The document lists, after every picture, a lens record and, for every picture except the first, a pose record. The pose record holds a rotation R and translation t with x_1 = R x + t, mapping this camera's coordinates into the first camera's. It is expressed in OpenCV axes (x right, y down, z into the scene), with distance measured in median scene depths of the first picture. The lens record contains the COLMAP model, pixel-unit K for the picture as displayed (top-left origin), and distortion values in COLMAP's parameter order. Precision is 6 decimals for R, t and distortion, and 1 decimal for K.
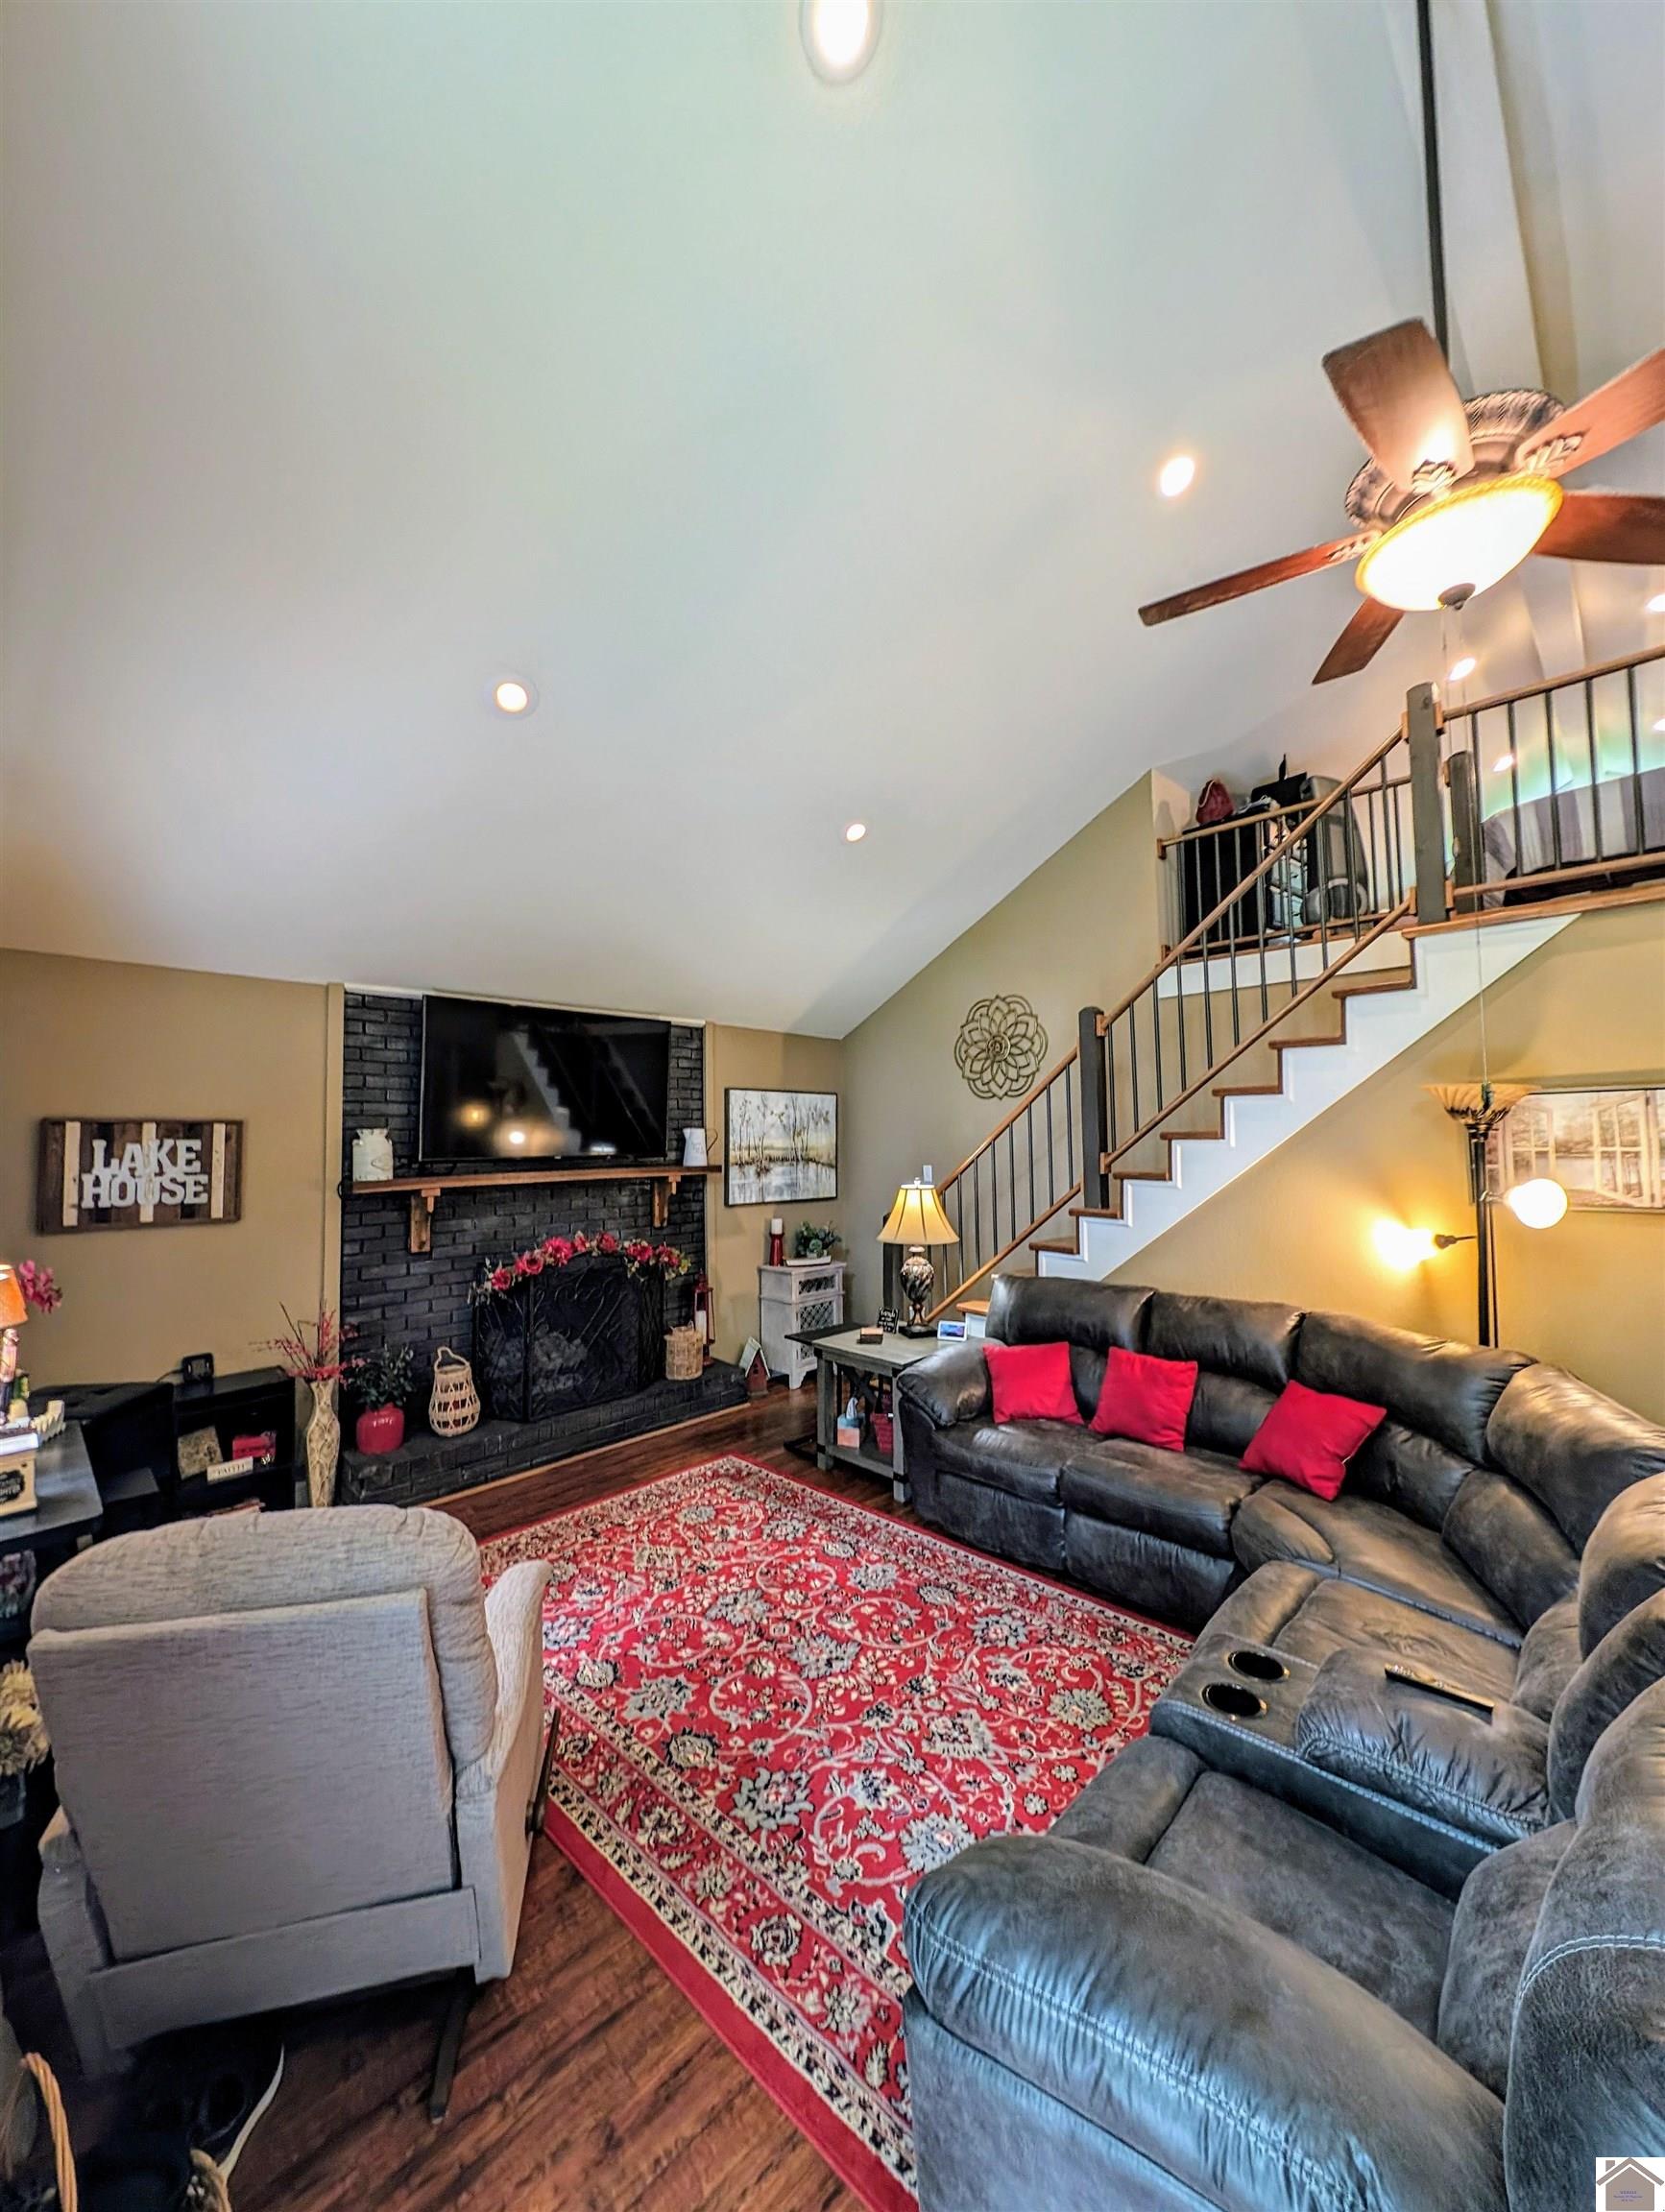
lens RADIAL K [[833.3, 0, 839.0], [0, 833.3, 1103.3], [0, 0, 1]] dist [0.001497, -0.000424]
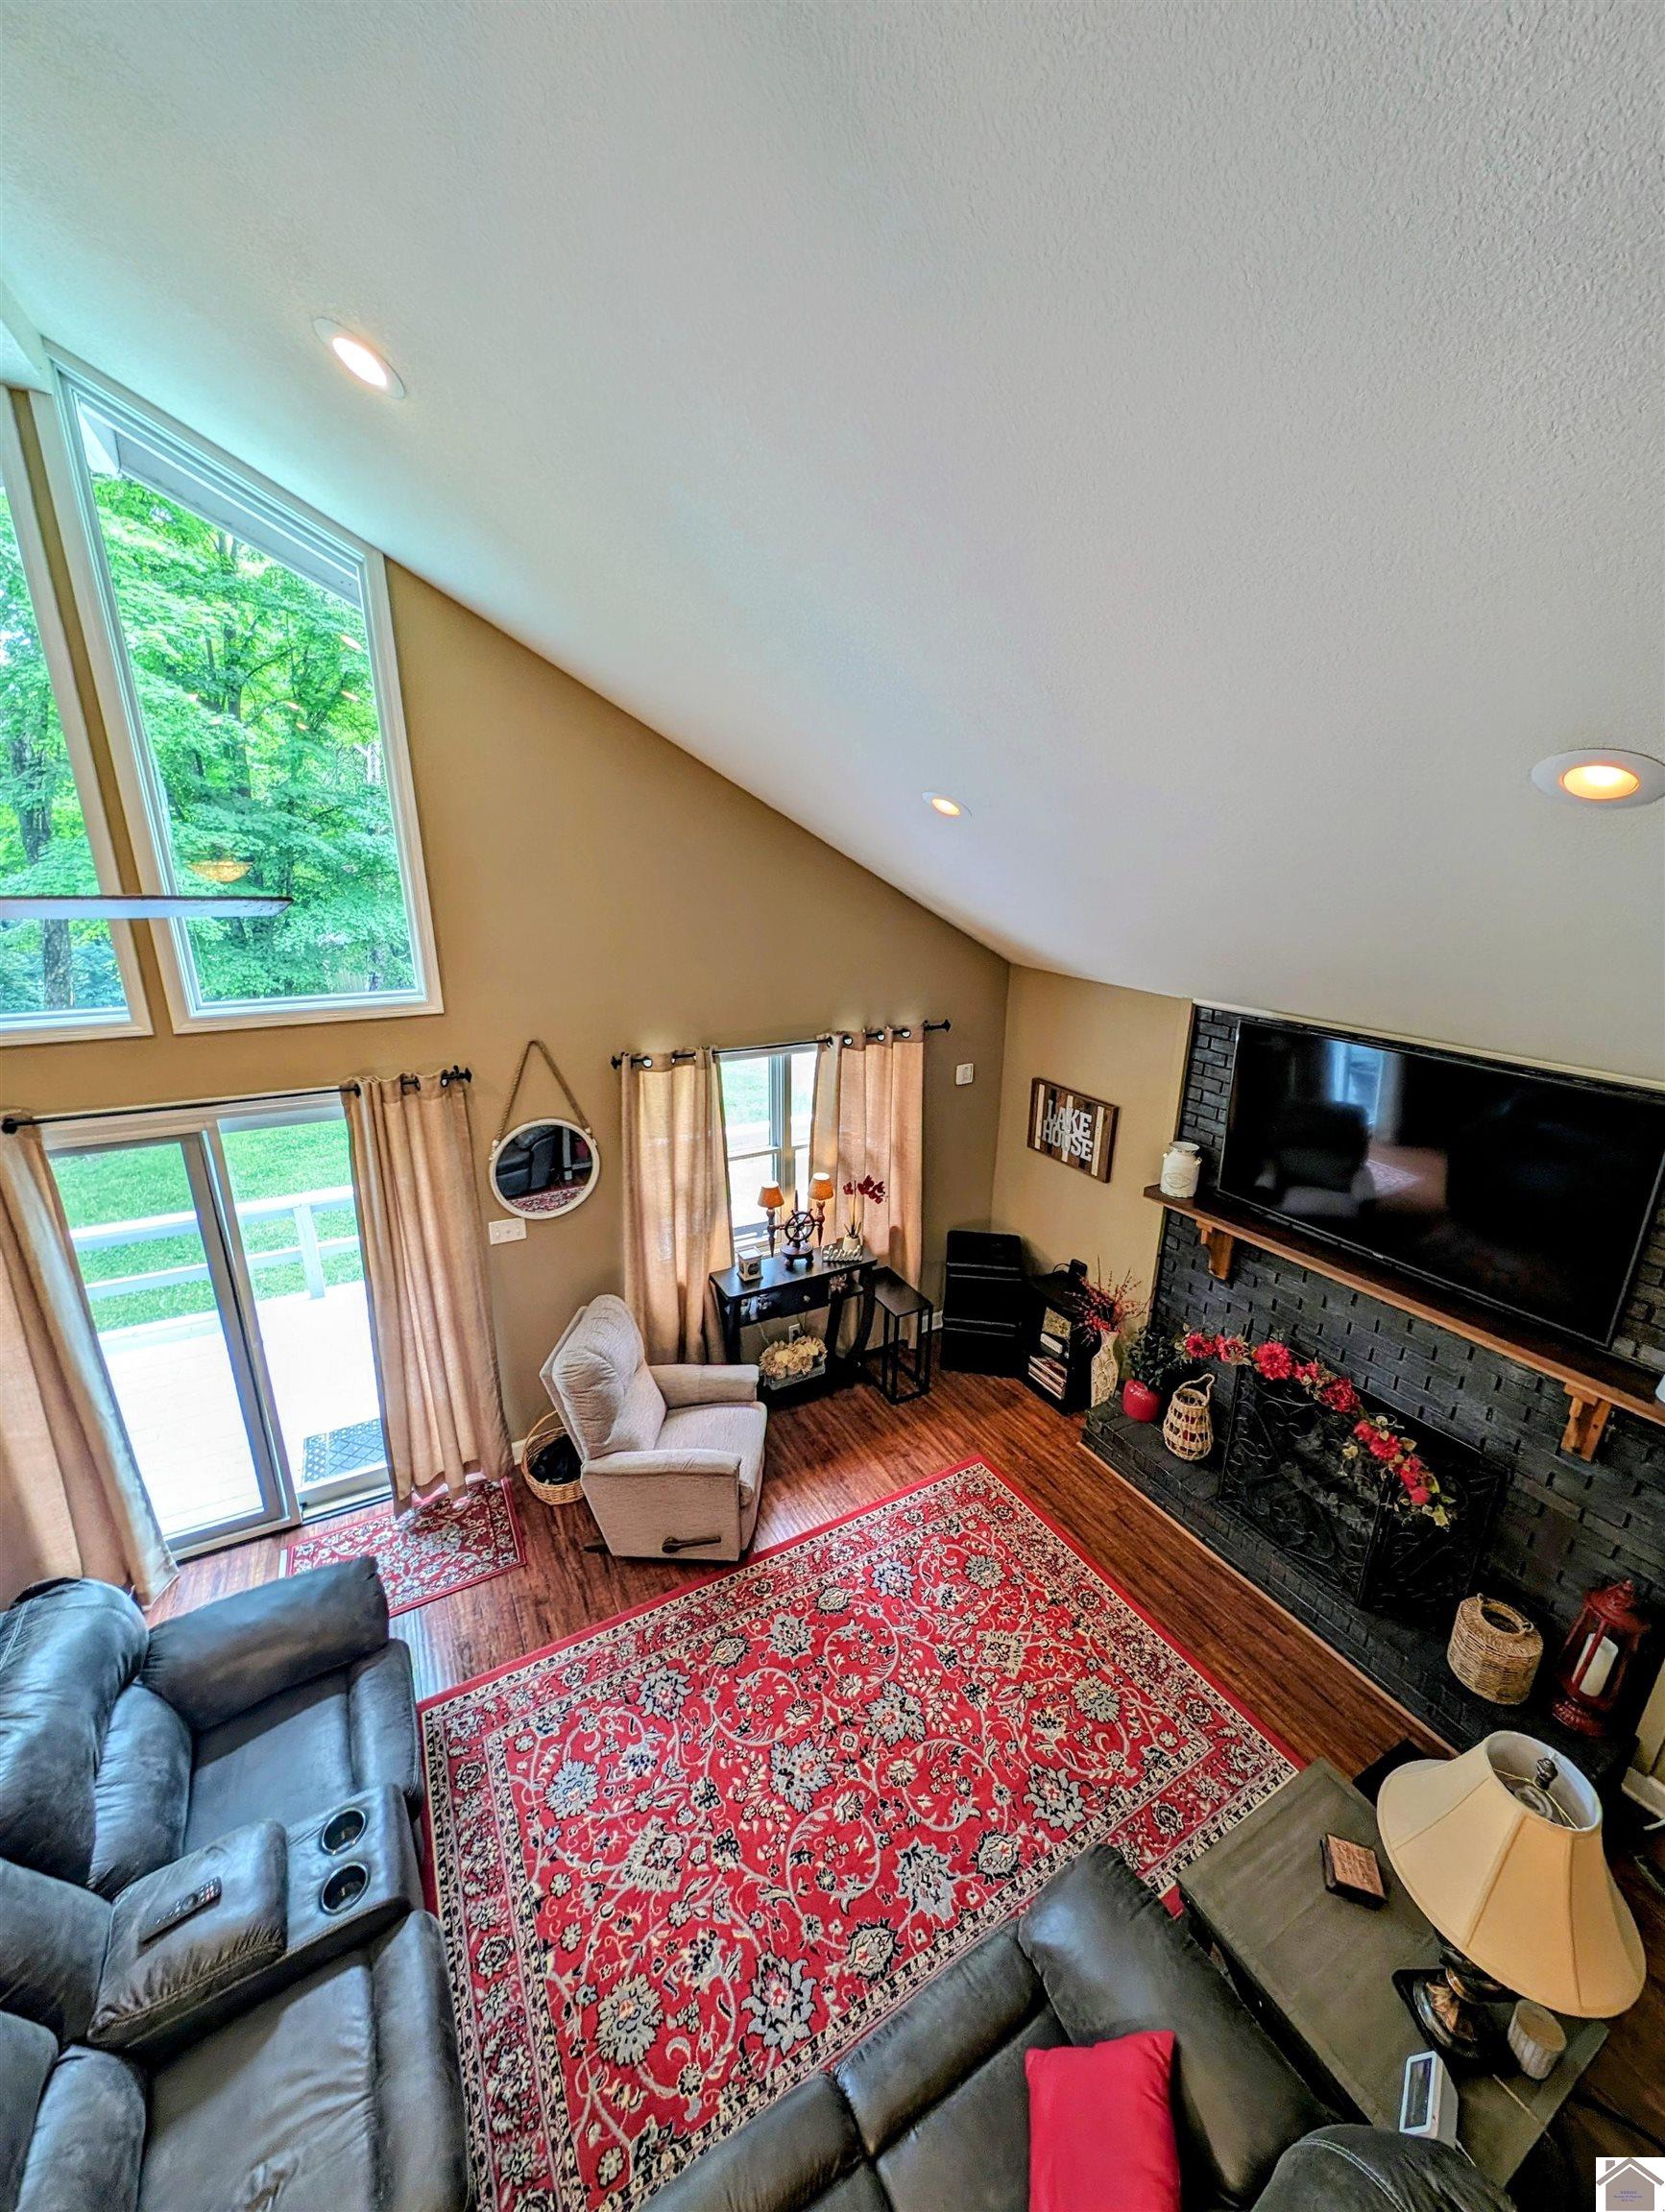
lens RADIAL K [[834.9, 0, 825.1], [0, 834.9, 1109.3], [0, 0, 1]] dist [0.003262, -0.000168]
pose [[-0.278988, 0.309855, -0.908931, 0.685365], [0.026165, 0.948614, 0.315352, -0.501153], [0.959938, 0.064197, -0.272760, 1.242059]]
